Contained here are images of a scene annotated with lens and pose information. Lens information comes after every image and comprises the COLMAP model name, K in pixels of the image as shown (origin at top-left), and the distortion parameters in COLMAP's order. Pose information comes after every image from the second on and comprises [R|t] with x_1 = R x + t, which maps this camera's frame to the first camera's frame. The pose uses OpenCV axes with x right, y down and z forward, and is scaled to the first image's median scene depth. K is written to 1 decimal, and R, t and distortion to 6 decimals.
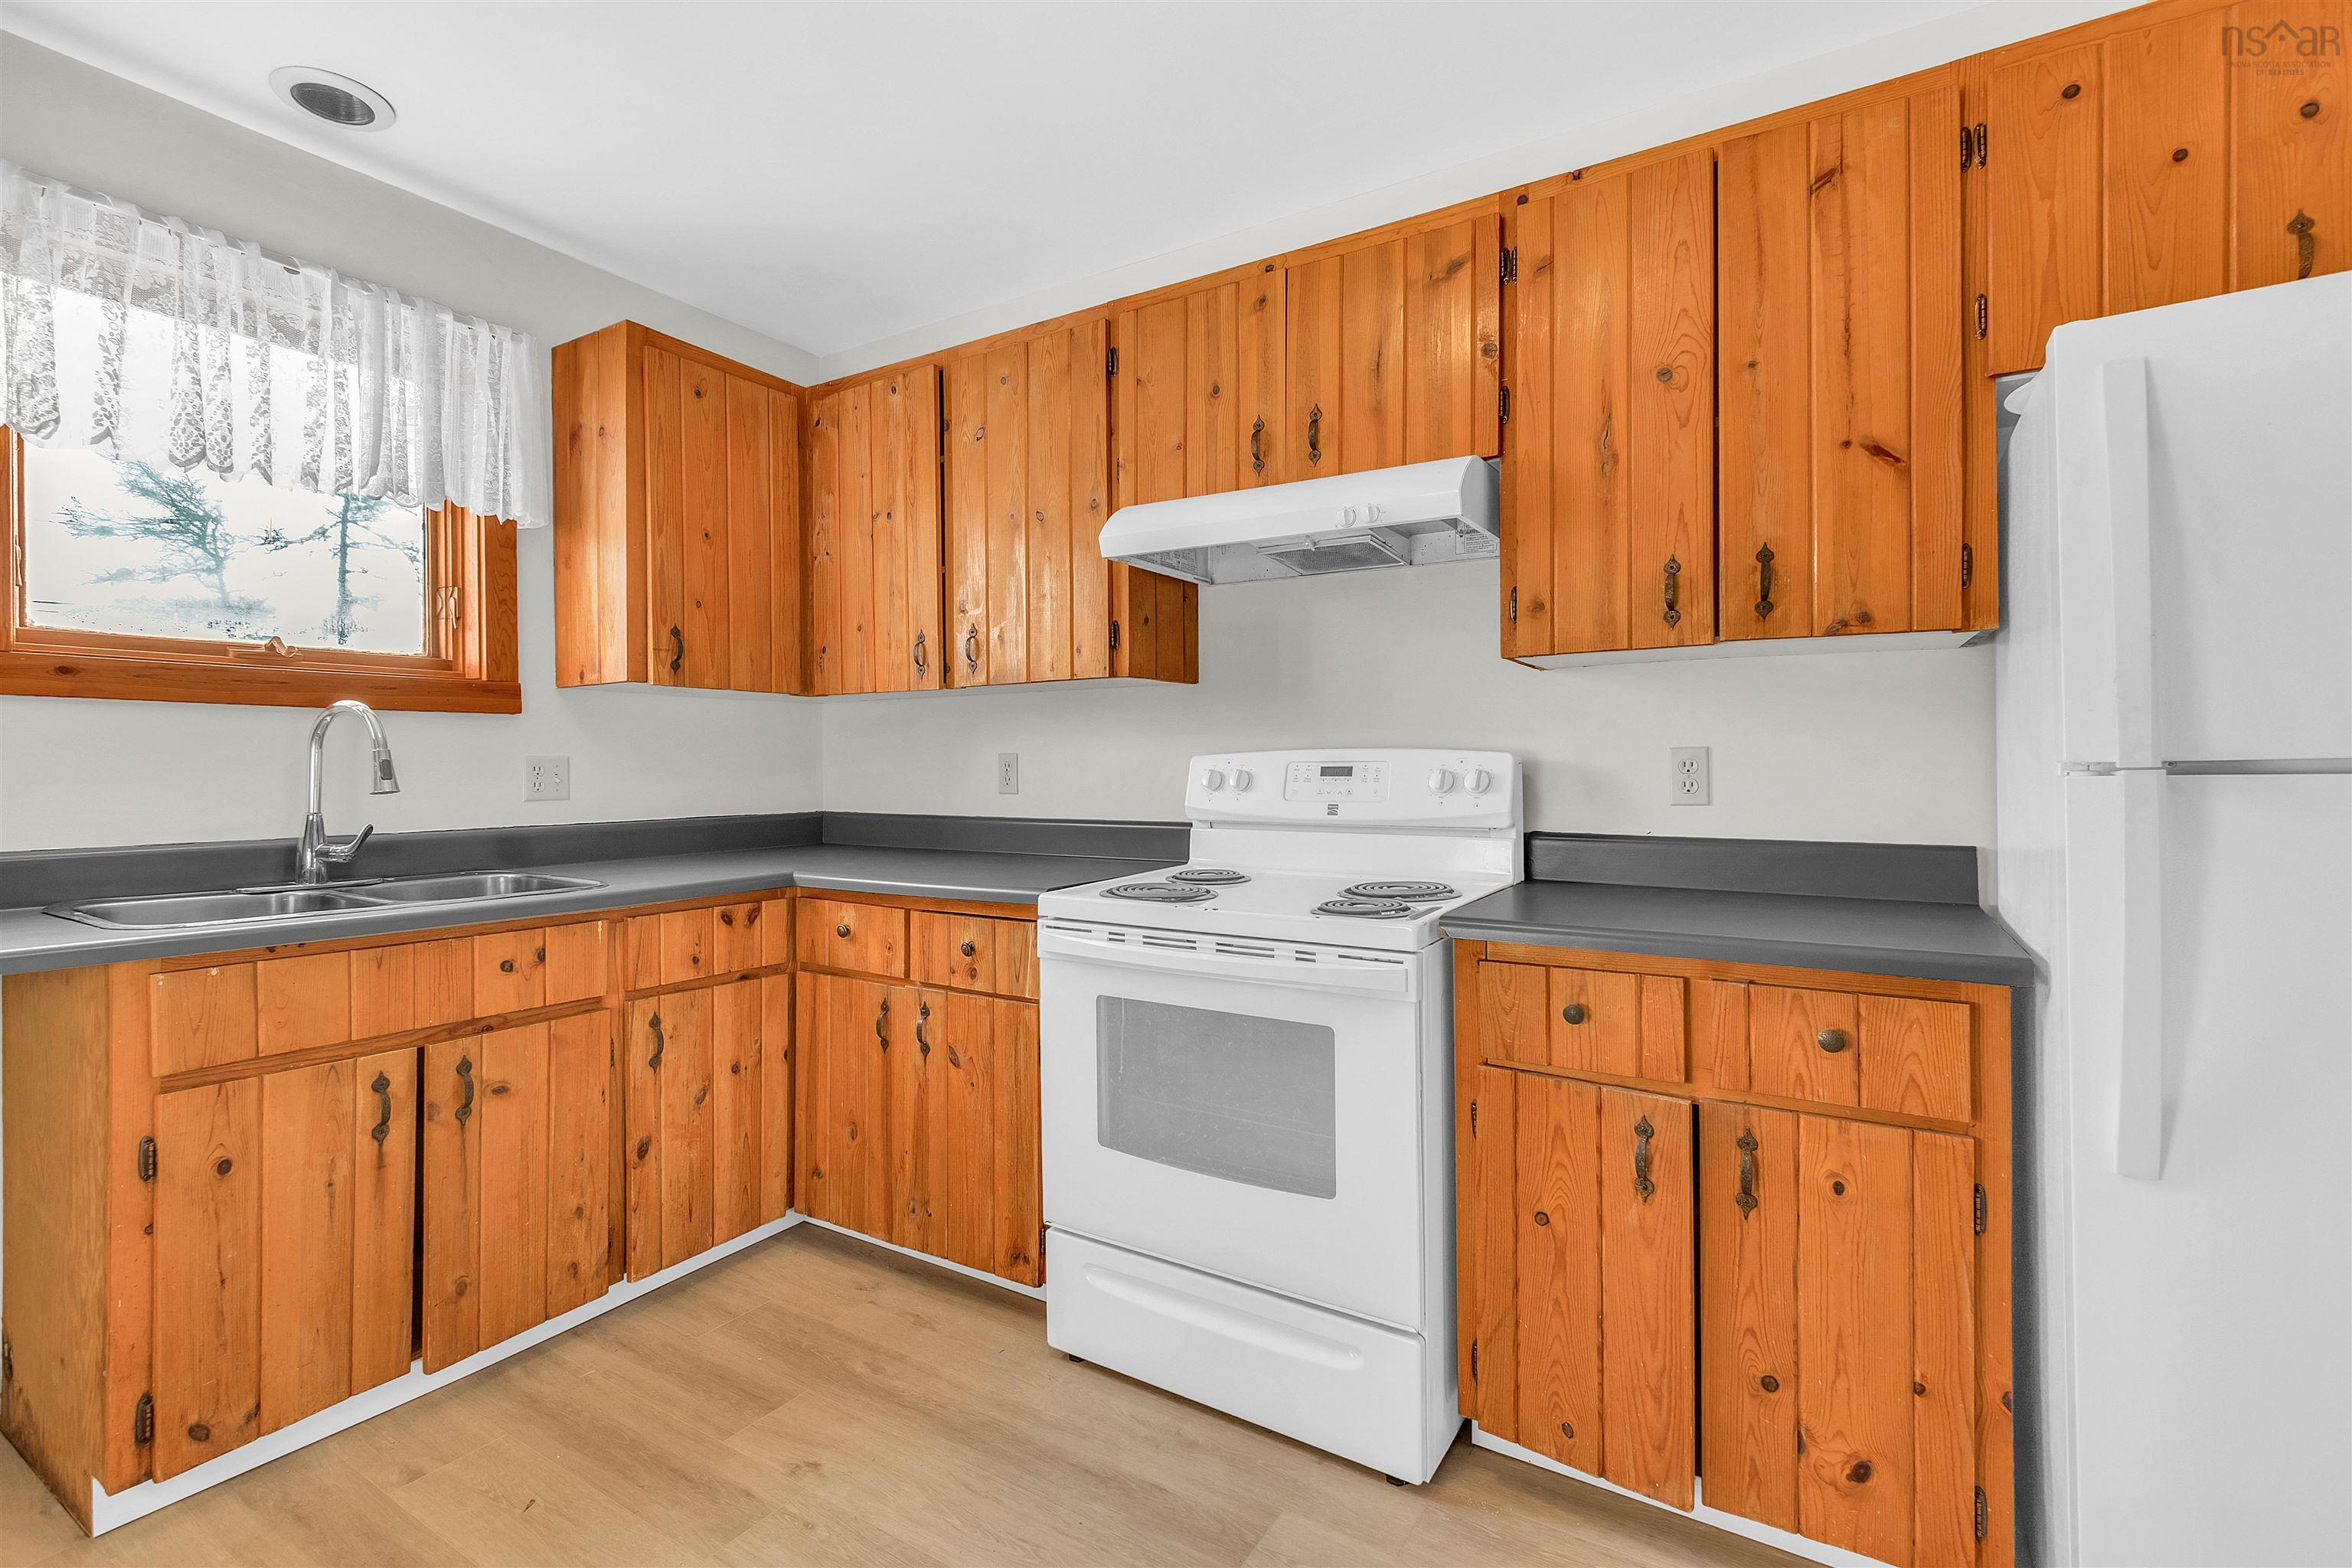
lens RADIAL K [[1081.9, 0, 1166.1], [0, 1081.9, 765.0], [0, 0, 1]] dist [0.007206, -0.000424]
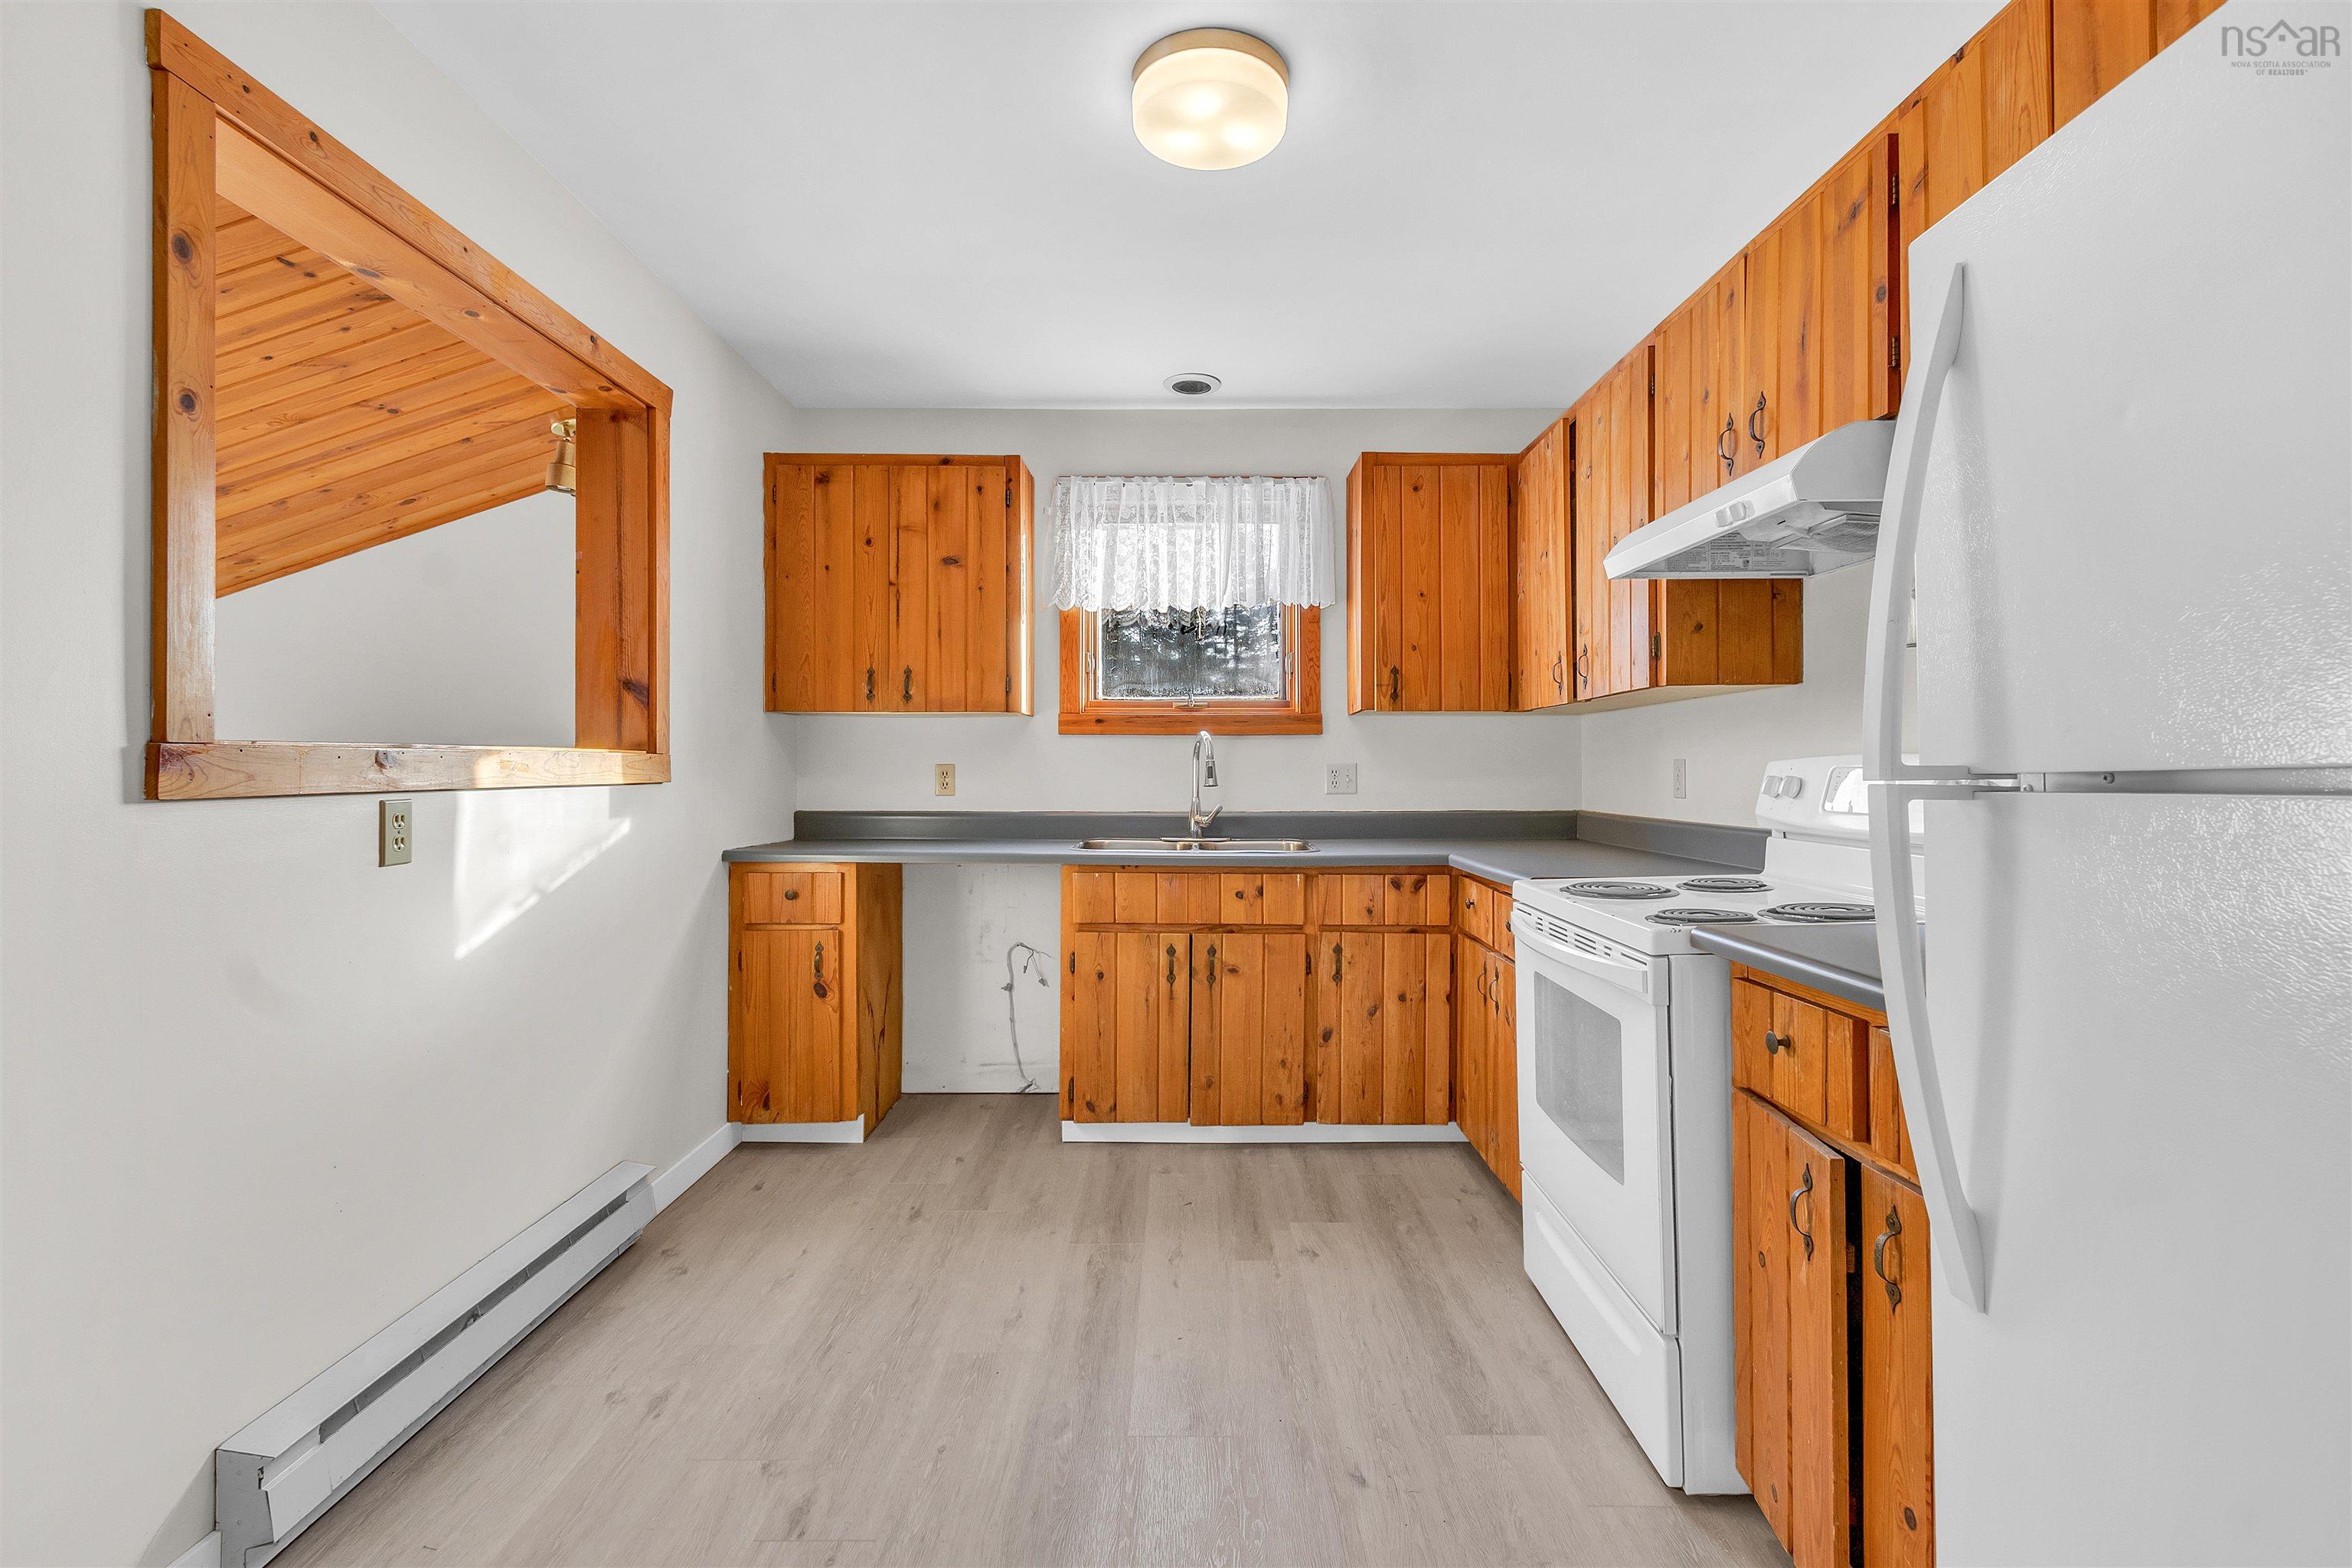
lens RADIAL K [[1081.9, 0, 1166.1], [0, 1081.9, 765.0], [0, 0, 1]] dist [0.007206, -0.000424]
pose [[0.534452, -0.000661, -0.845198, 0.631765], [-0.001977, 0.999996, -0.002032, -0.002804], [0.845196, 0.002757, 0.534449, 0.047658]]
